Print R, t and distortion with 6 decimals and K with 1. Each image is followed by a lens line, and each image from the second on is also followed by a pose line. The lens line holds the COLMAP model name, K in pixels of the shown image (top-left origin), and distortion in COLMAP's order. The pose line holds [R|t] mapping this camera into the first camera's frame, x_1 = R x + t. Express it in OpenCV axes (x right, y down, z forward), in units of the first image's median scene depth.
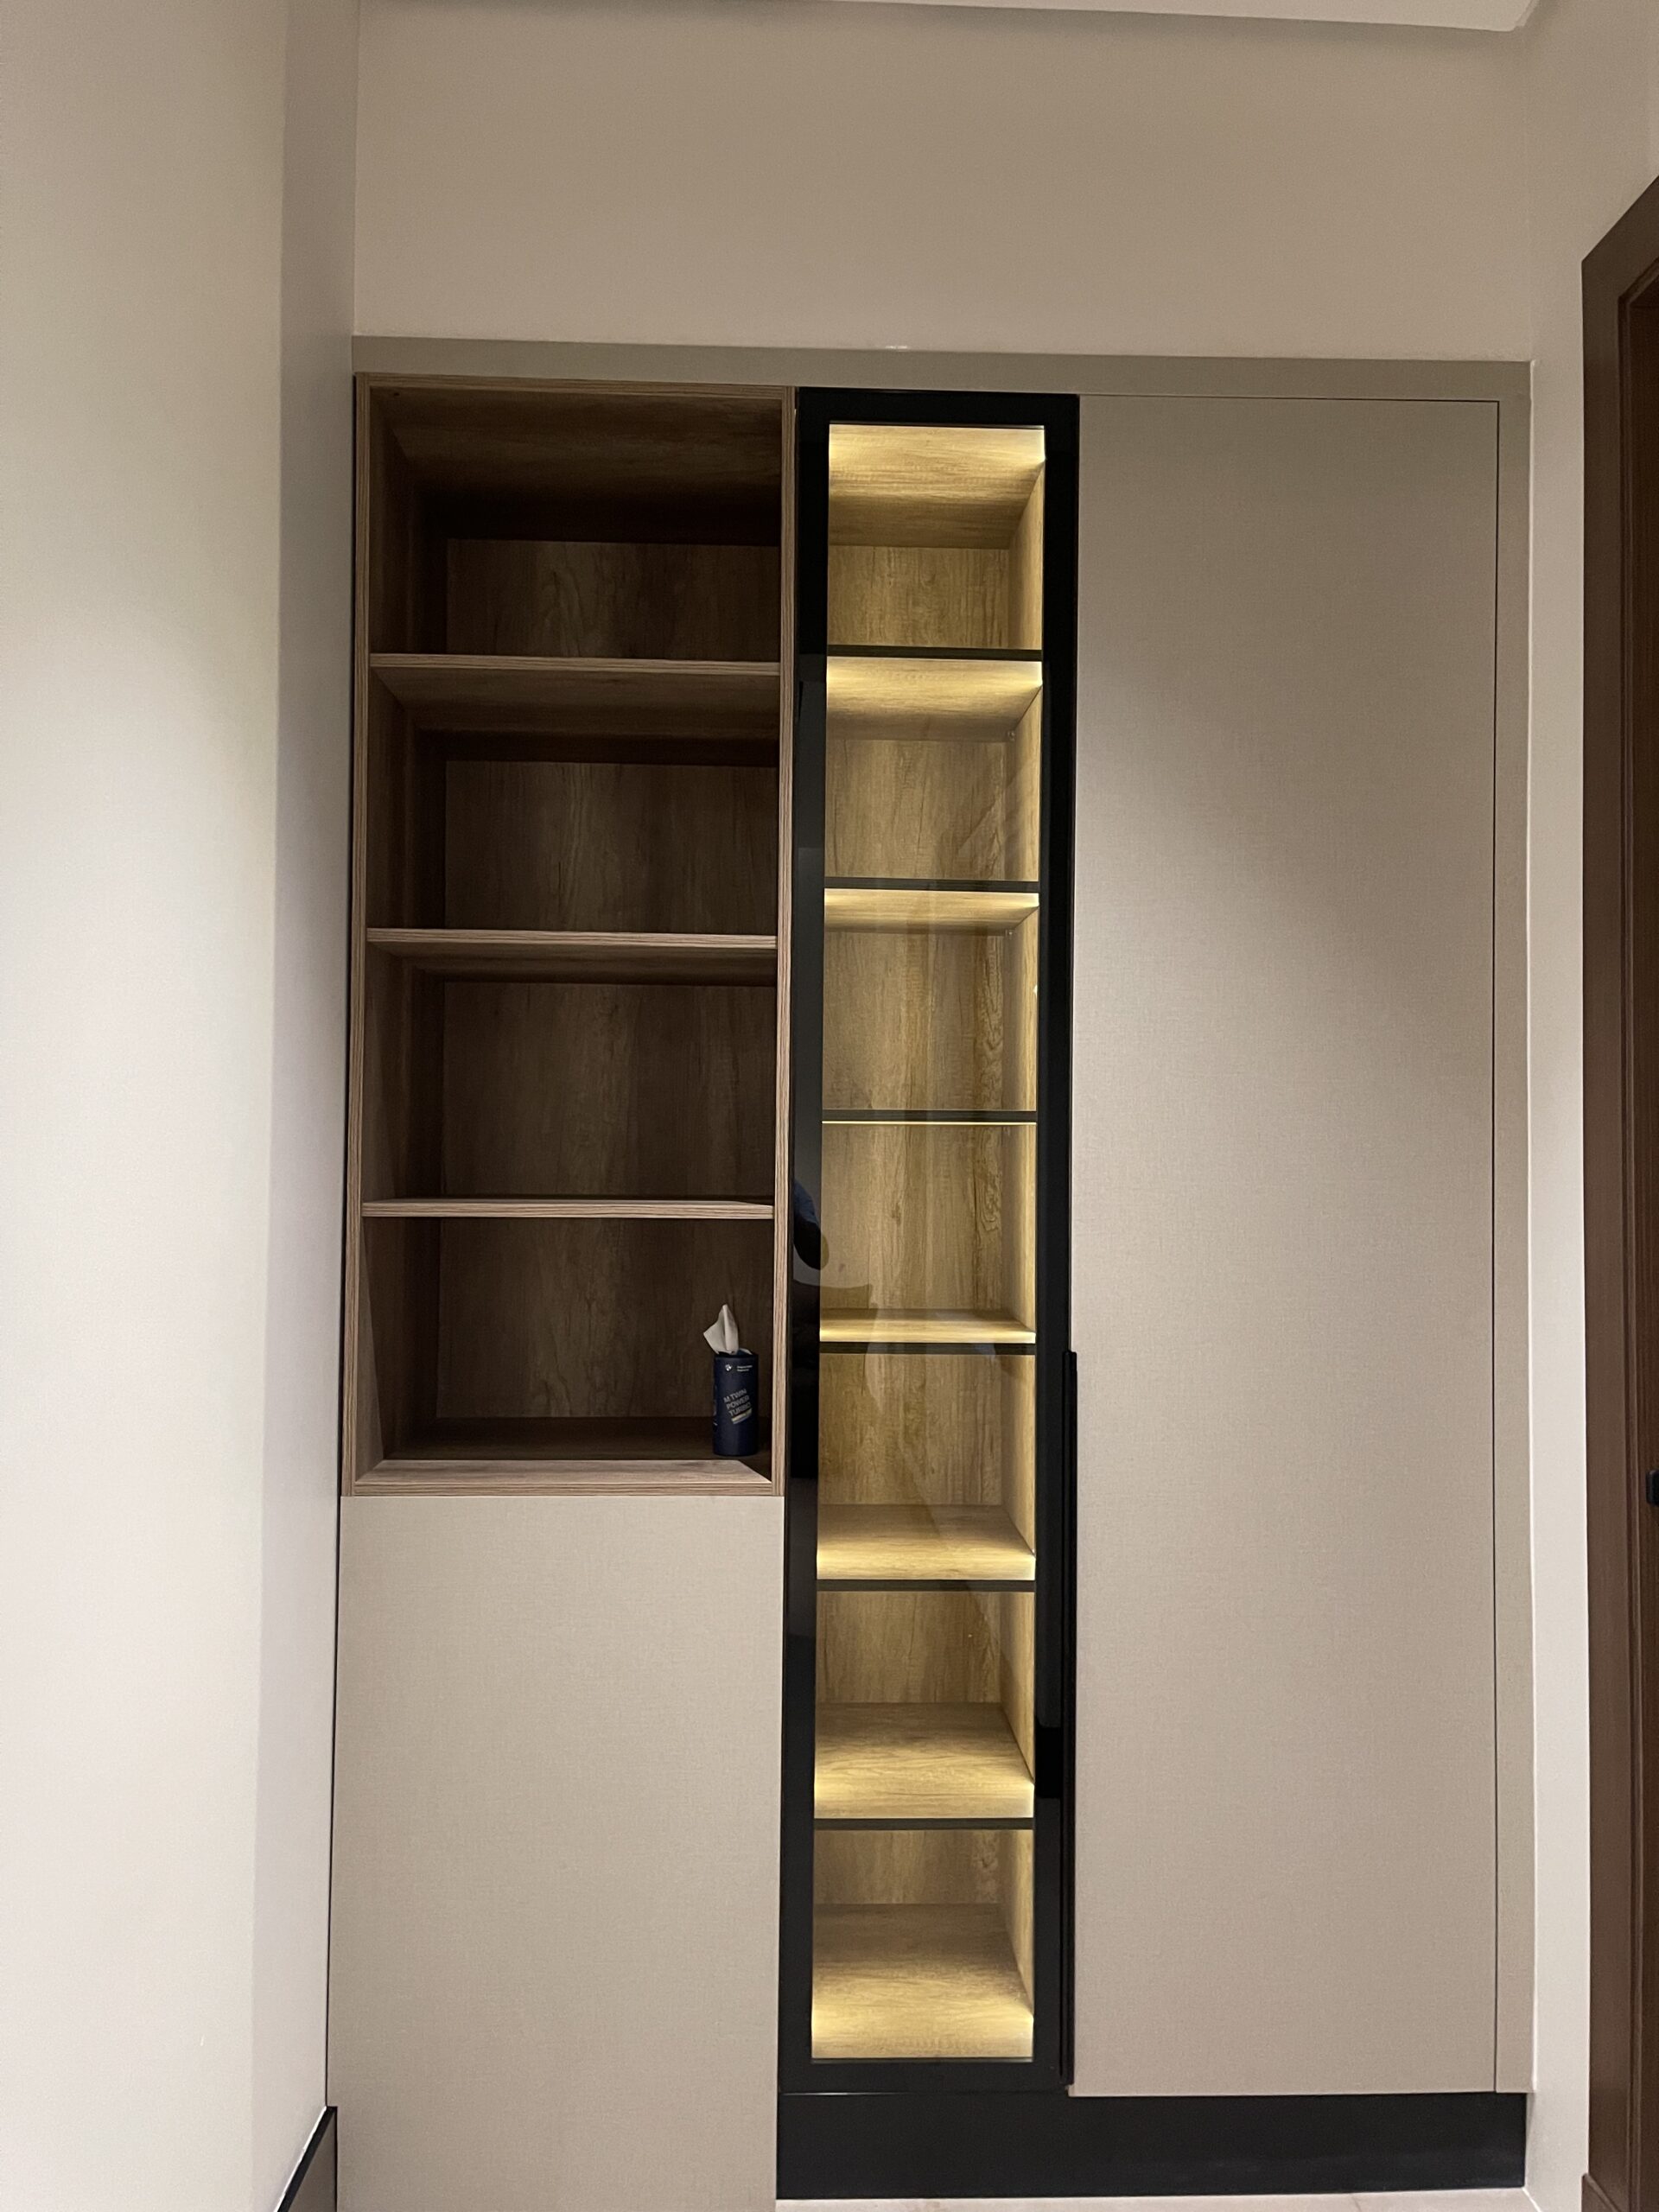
lens RADIAL K [[1674.8, 0, 829.5], [0, 1674.8, 1106.0], [0, 0, 1]] dist [0.089322, -0.130101]
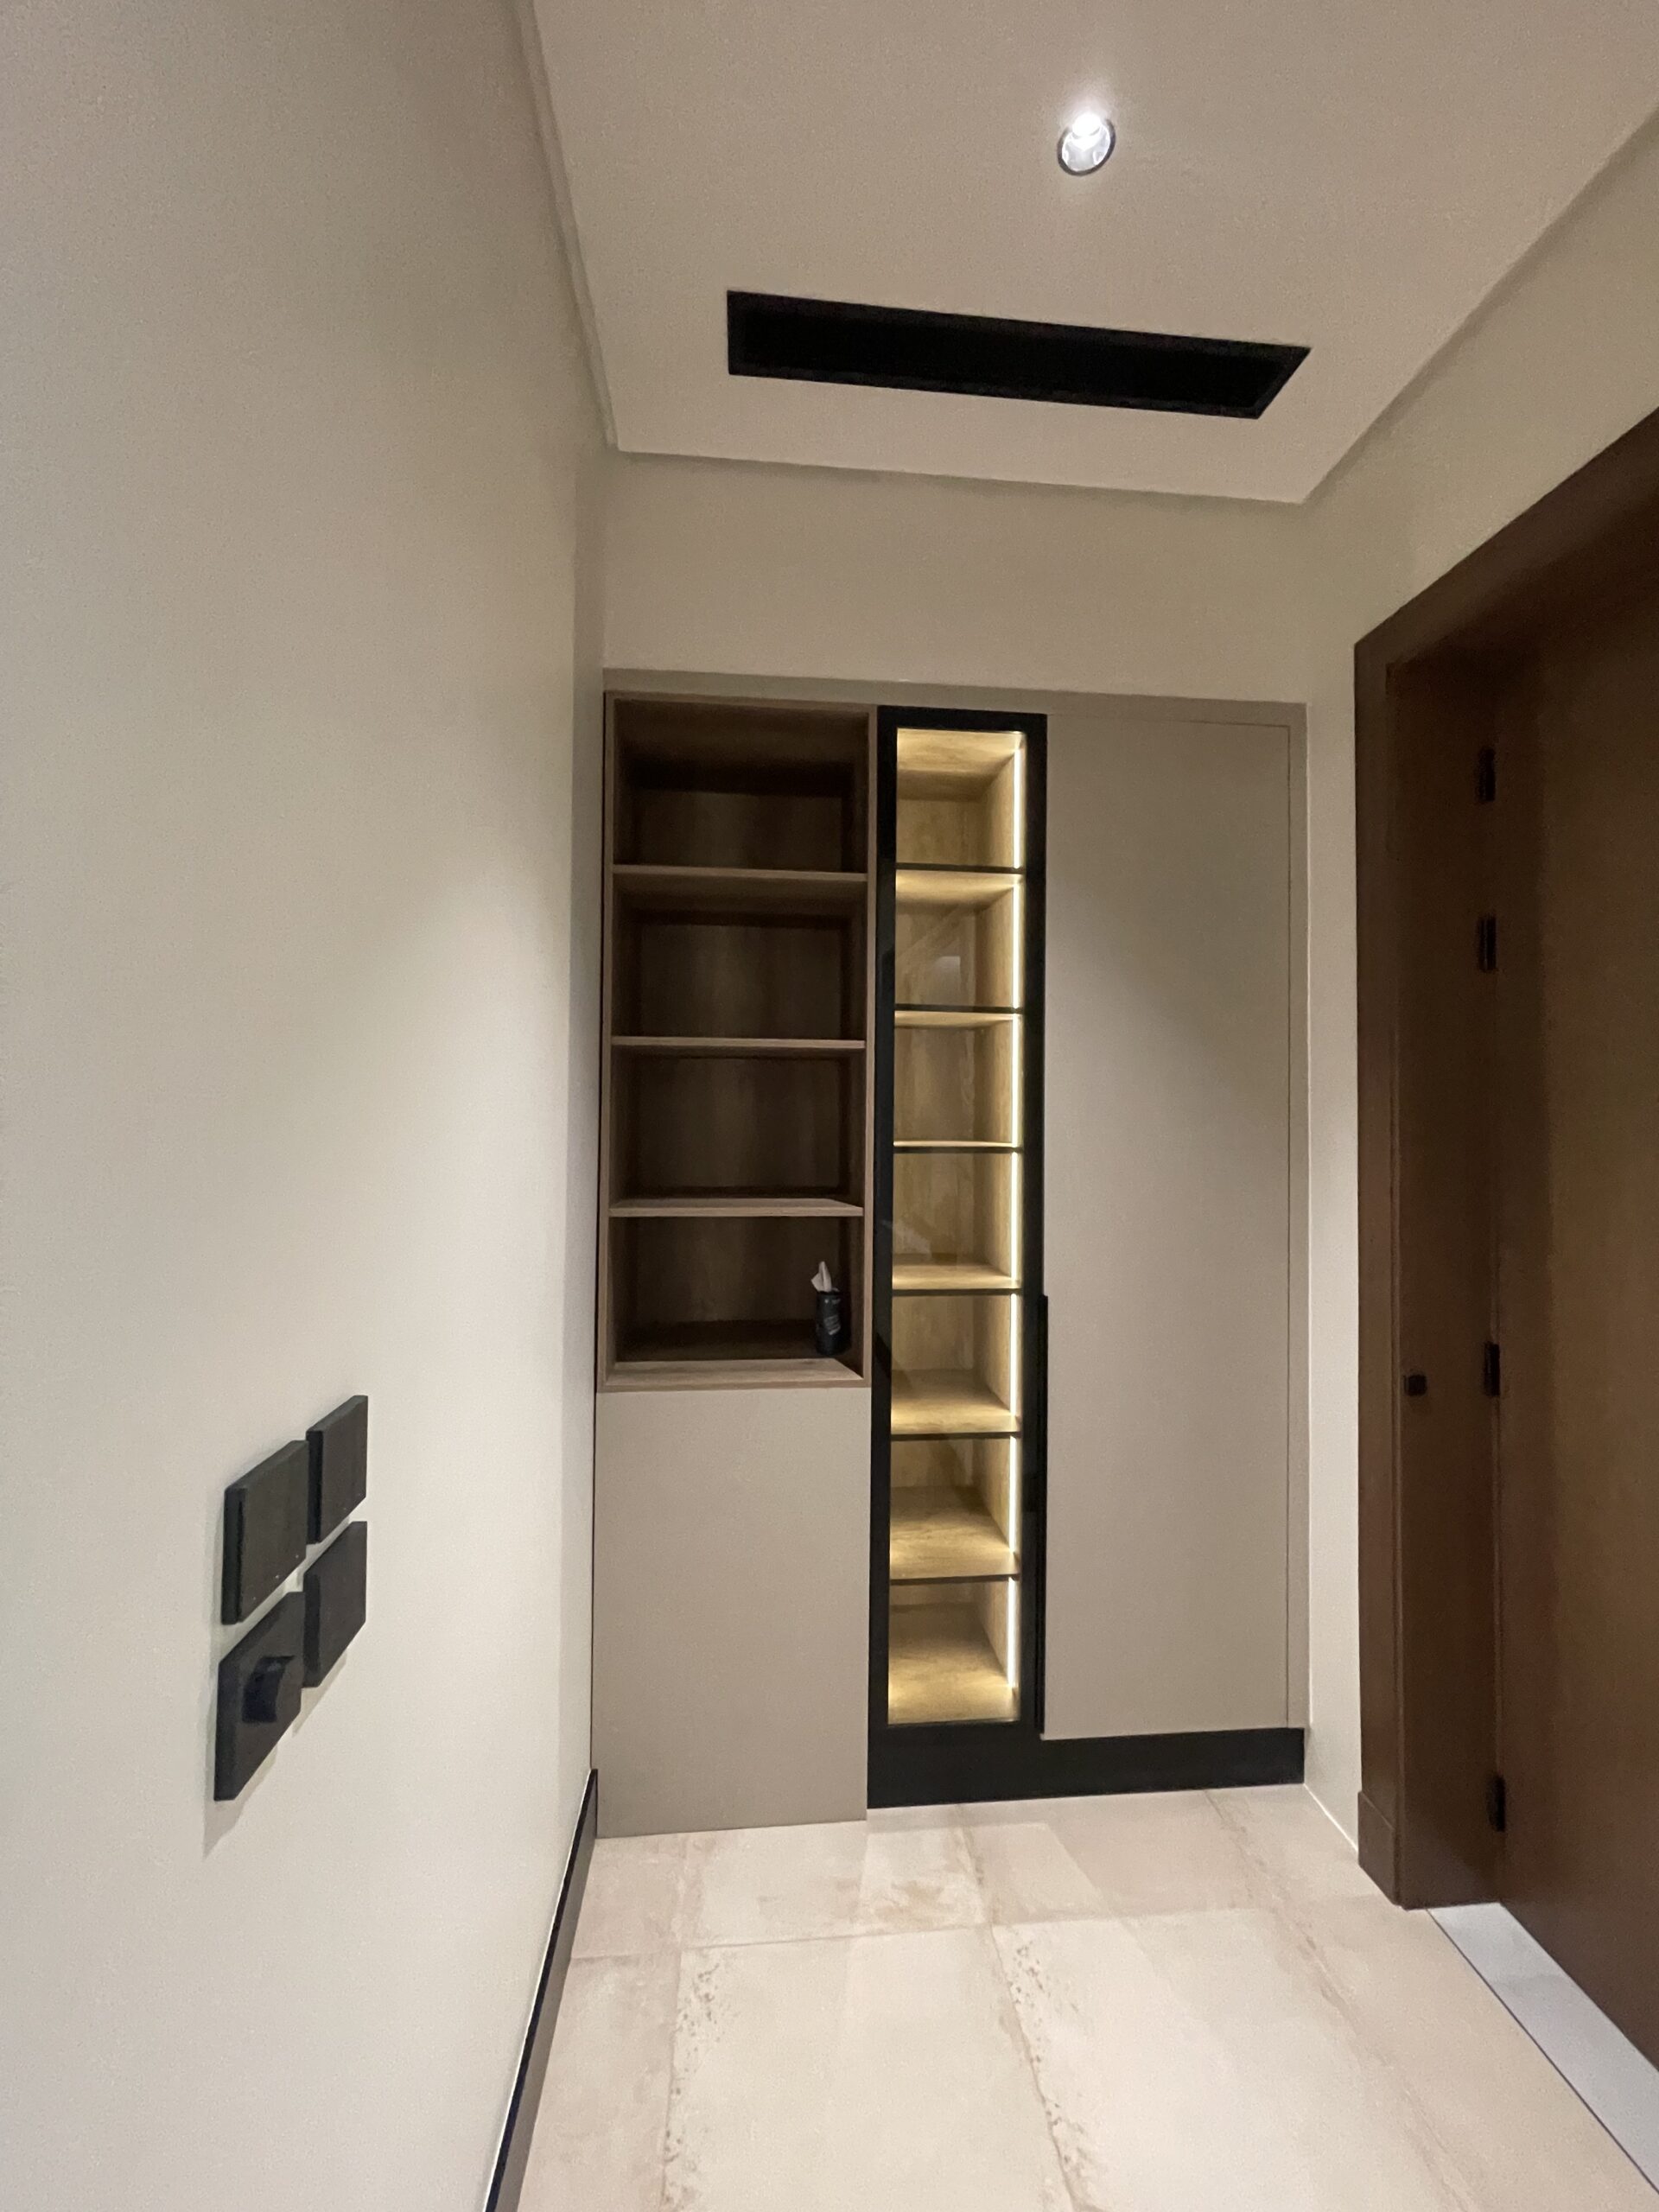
lens RADIAL K [[892.8, 0, 829.6], [0, 892.8, 1092.0], [0, 0, 1]] dist [0.001789, -0.003149]
pose [[0.998313, 0.001001, 0.058049, -0.112582], [-0.001614, 0.999943, 0.010523, -0.059544], [-0.058035, -0.010599, 0.998258, 0.137409]]
